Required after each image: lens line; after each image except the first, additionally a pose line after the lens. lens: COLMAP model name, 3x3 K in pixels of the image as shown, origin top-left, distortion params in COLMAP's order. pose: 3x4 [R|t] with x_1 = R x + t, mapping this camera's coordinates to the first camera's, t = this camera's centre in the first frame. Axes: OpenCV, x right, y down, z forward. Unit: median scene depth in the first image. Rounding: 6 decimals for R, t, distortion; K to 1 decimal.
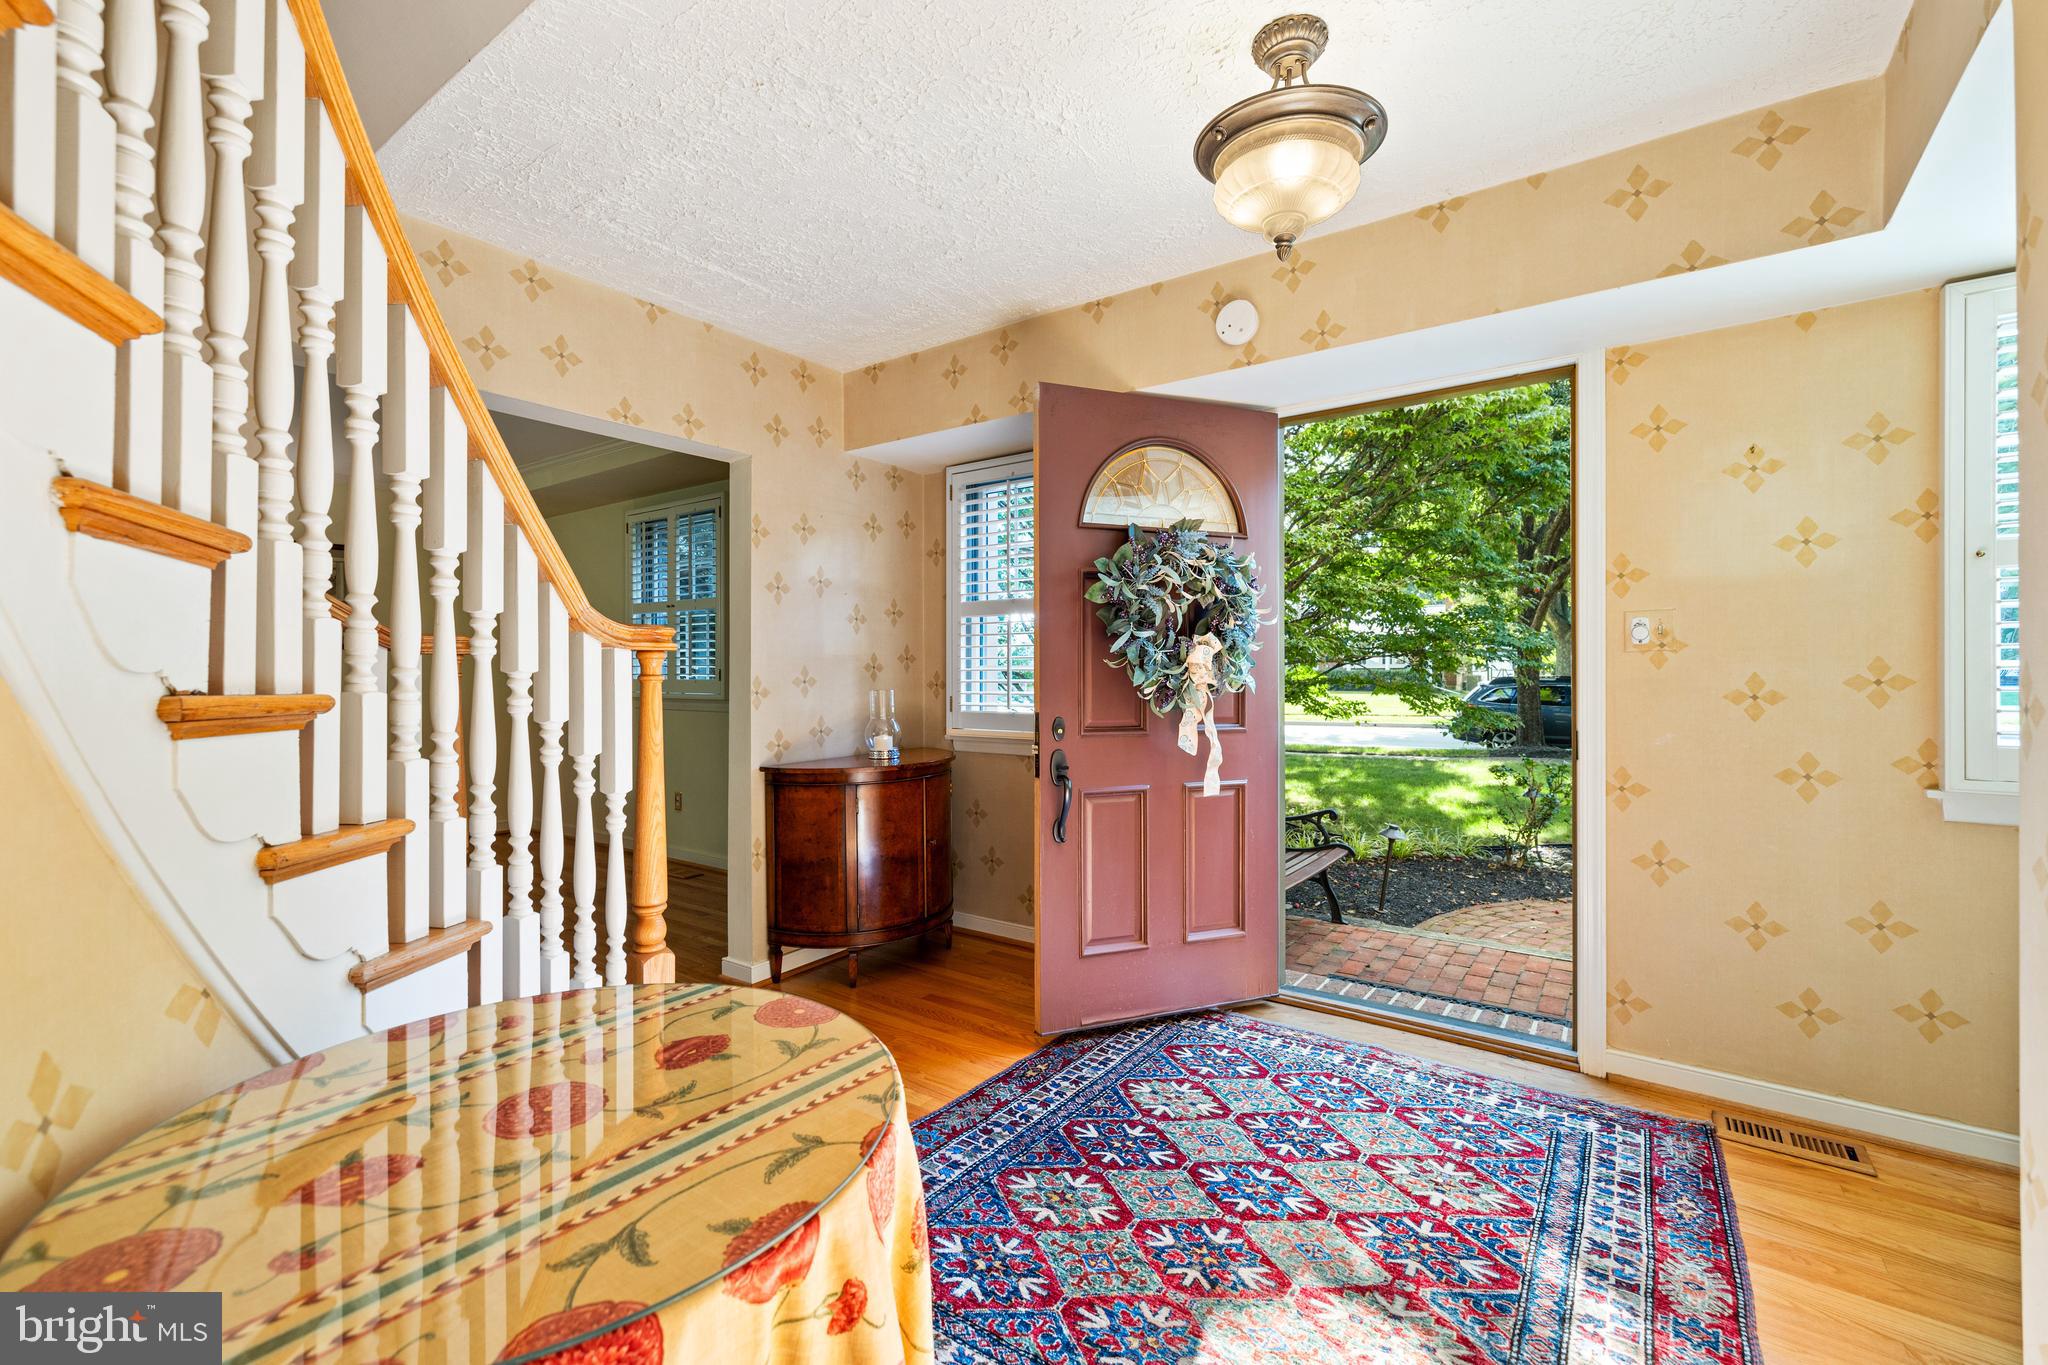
lens RADIAL K [[860.7, 0, 982.6], [0, 860.7, 676.6], [0, 0, 1]] dist [0.007904, -0.000681]
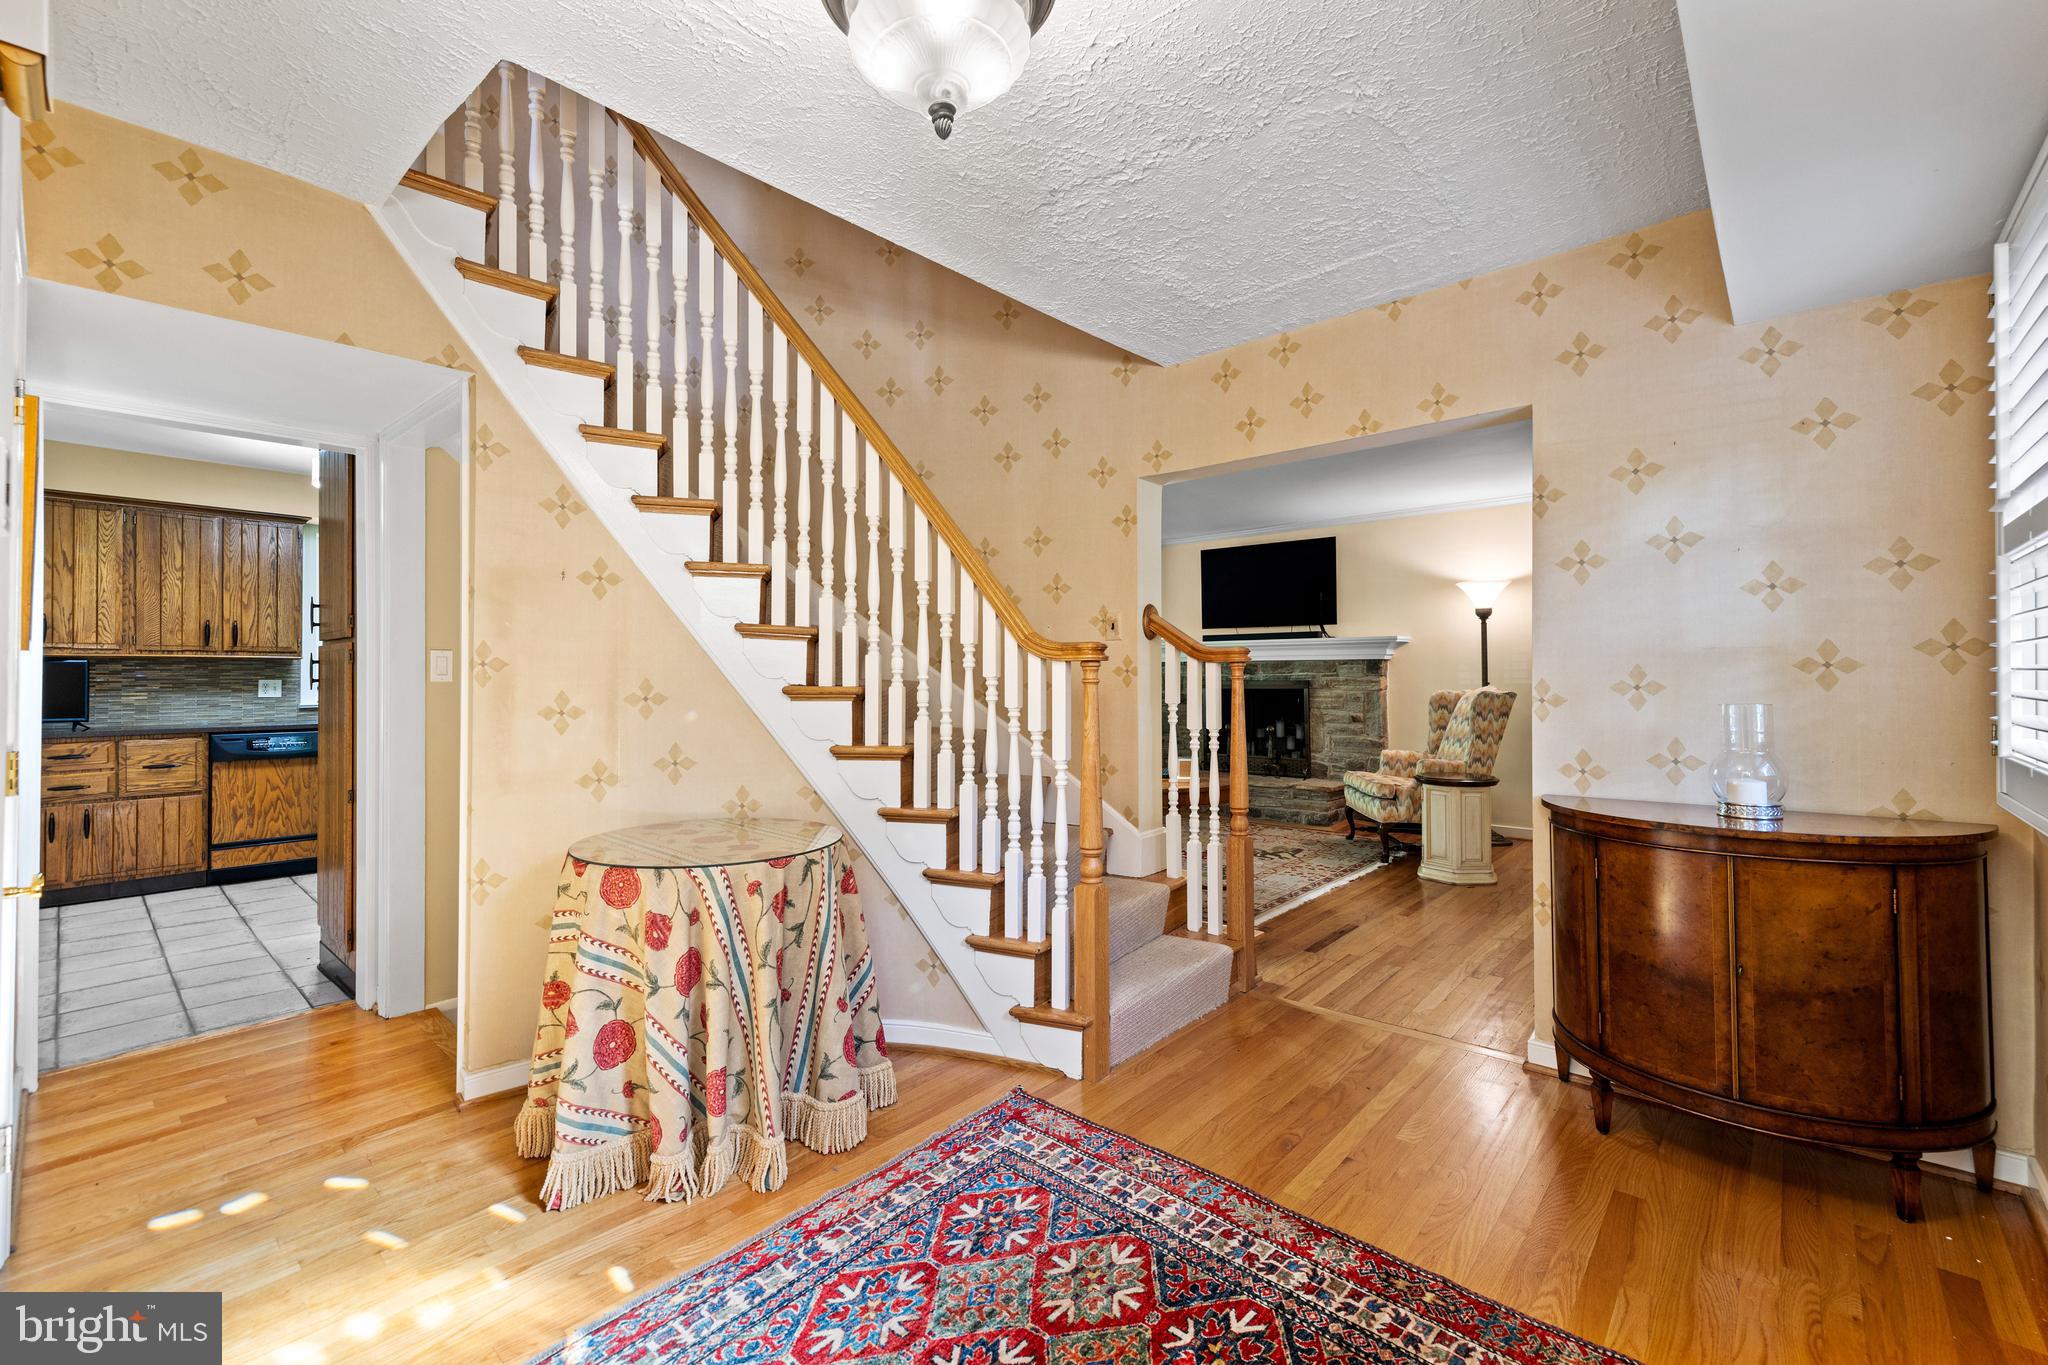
lens RADIAL K [[862.4, 0, 1017.5], [0, 862.4, 668.3], [0, 0, 1]] dist [0.006996, -0.000041]
pose [[-0.078429, -0.006546, -0.996898, 1.011397], [-0.002935, 0.999976, -0.006335, -0.006699], [0.996915, 0.002429, -0.078447, 1.033864]]
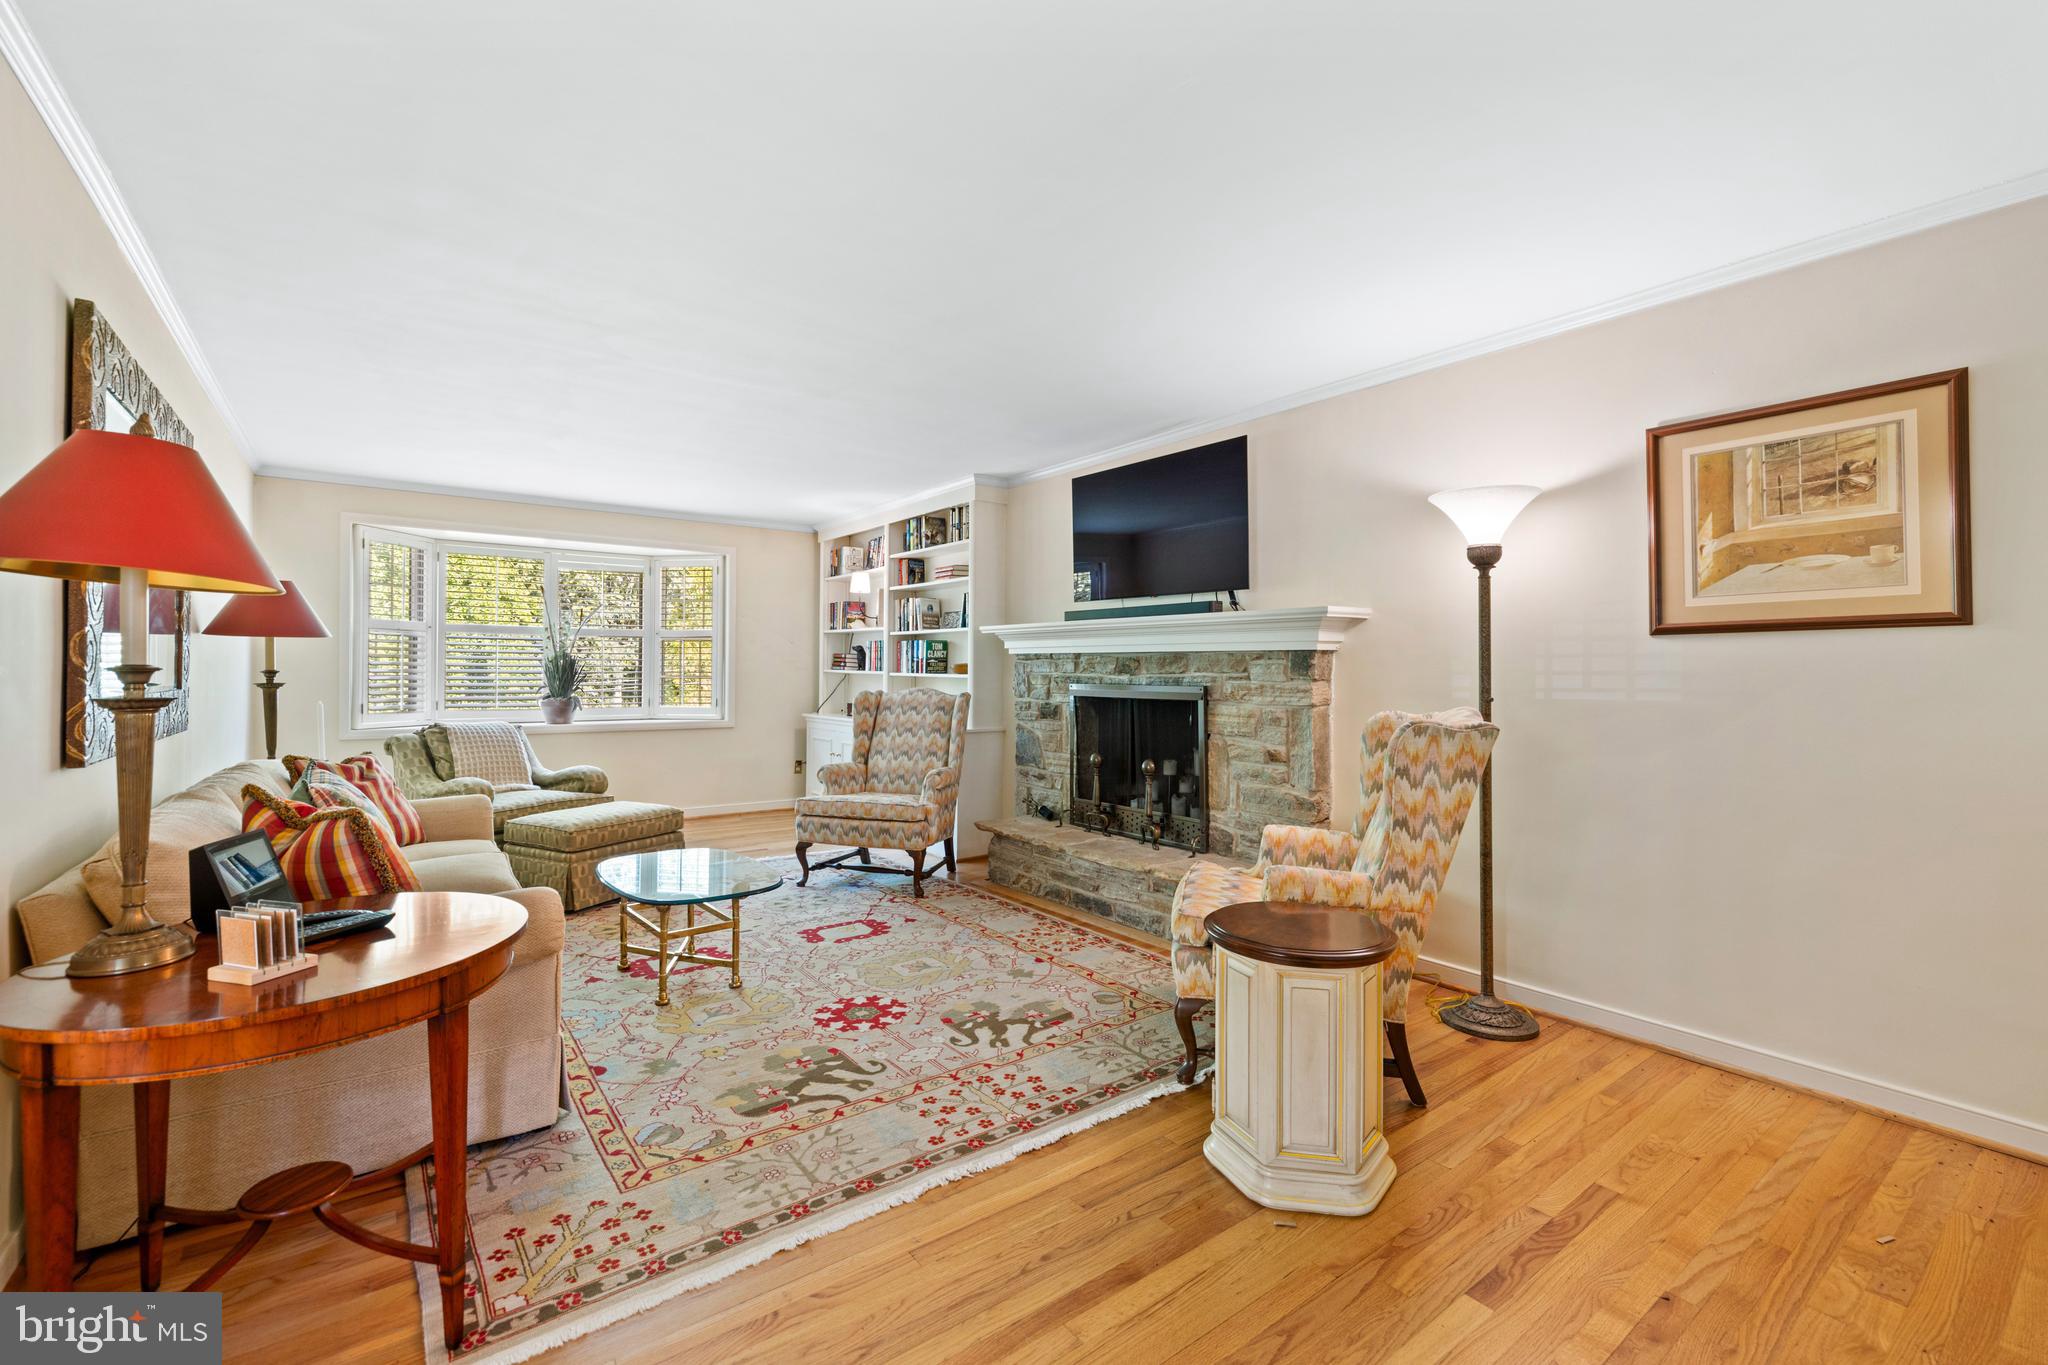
lens RADIAL K [[862.4, 0, 1012.2], [0, 862.4, 664.8], [0, 0, 1]] dist [0.006996, -0.000041]
pose [[-0.277222, -0.005133, -0.960792, -0.572697], [-0.014504, 0.999894, -0.001157, -0.025010], [0.960696, 0.013615, -0.277267, 2.123102]]
